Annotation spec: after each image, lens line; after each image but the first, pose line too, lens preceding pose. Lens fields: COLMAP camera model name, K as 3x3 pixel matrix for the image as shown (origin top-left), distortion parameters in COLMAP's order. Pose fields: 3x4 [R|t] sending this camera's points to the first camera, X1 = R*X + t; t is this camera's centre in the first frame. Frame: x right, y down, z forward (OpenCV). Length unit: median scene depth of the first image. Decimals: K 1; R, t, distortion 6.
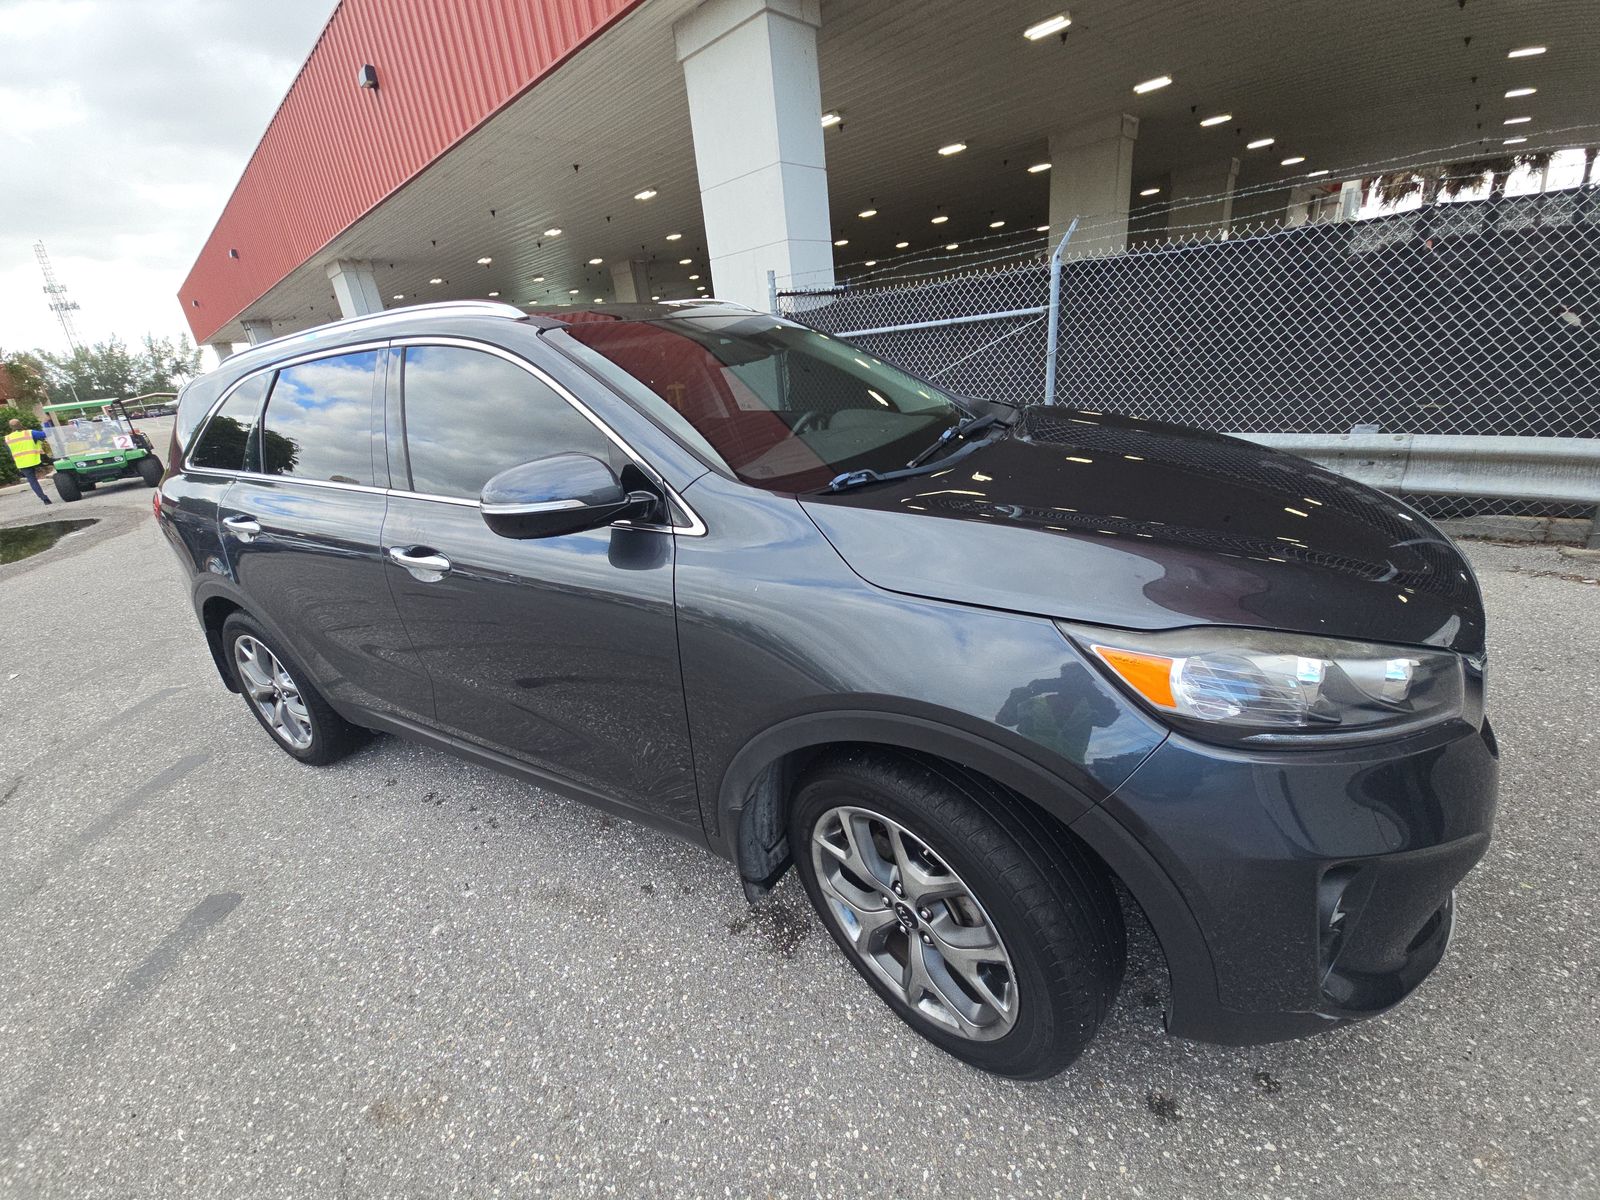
lens RADIAL K [[656.8, 0, 801.4], [0, 656.8, 589.6], [0, 0, 1]] dist [-0.010789, -0.002025]
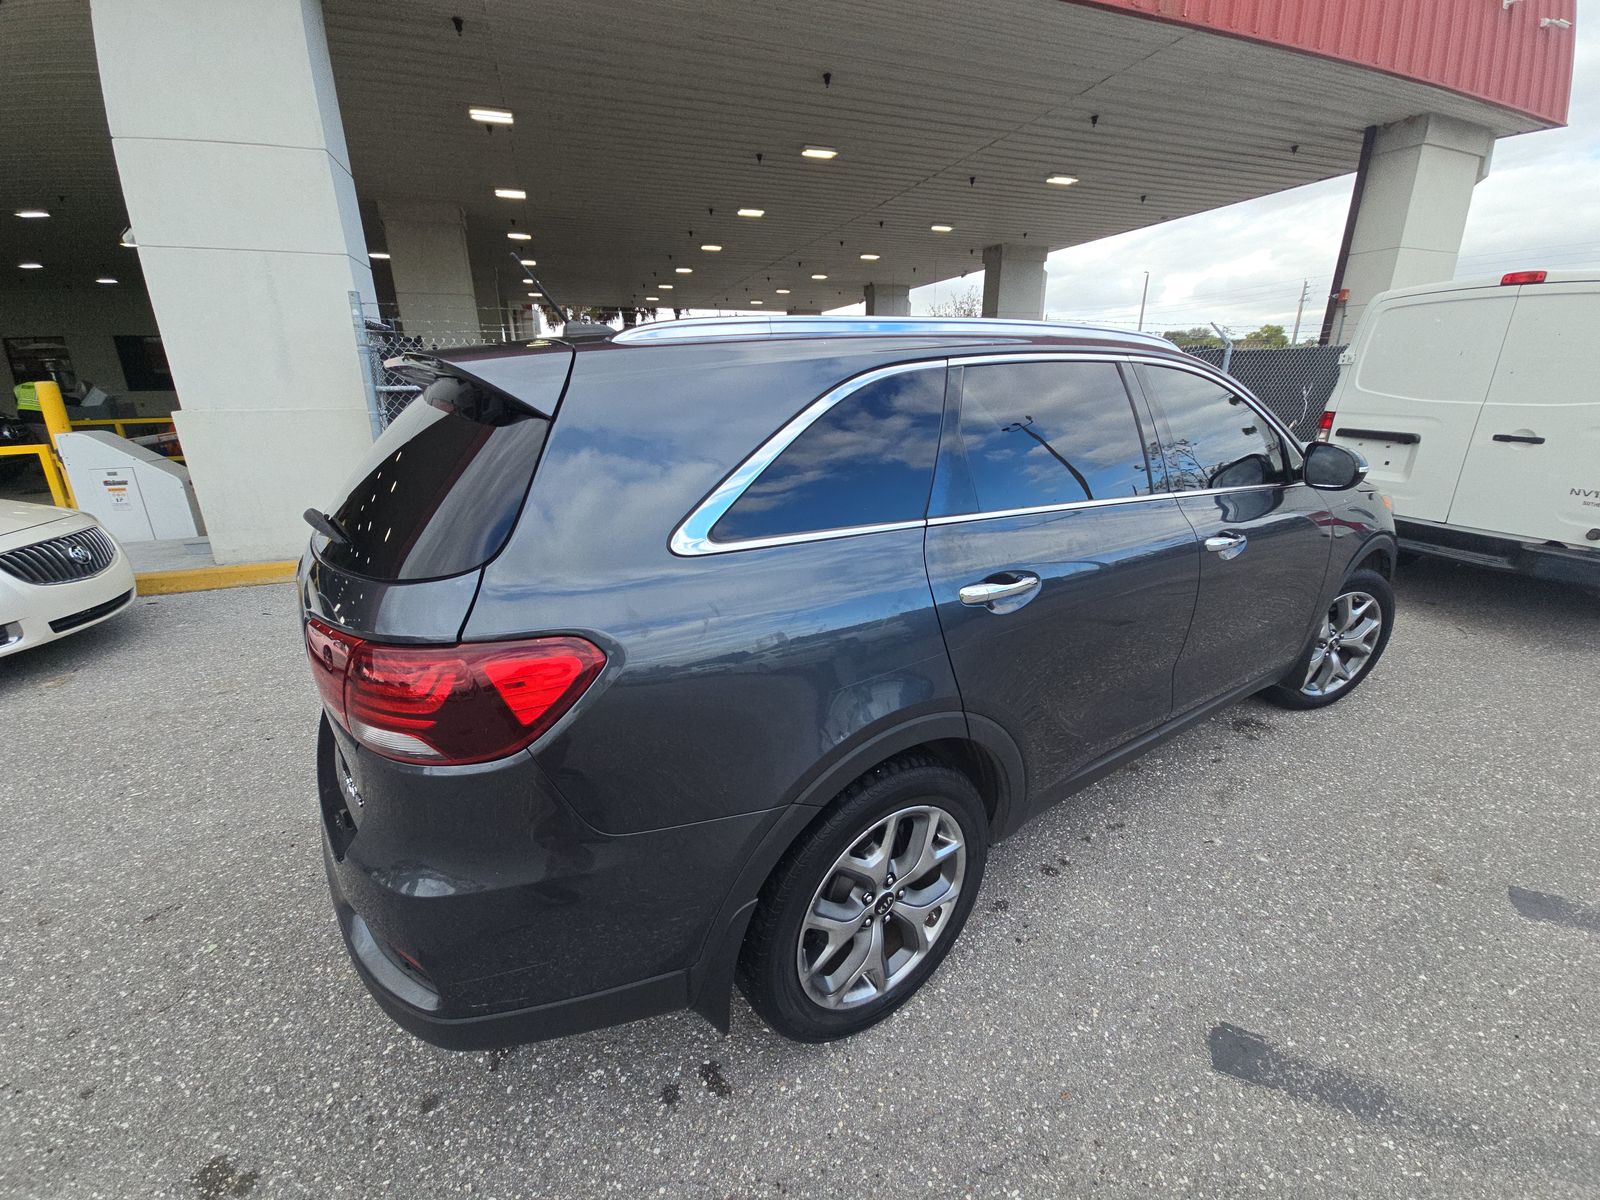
lens RADIAL K [[656.8, 0, 800.7], [0, 656.8, 605.9], [0, 0, 1]] dist [-0.010789, -0.002025]
pose [[0.448292, -0.206386, 0.869735, -1.363891], [0.293819, 0.952939, 0.074686, -0.169193], [-0.844218, 0.222063, 0.487835, 0.767278]]
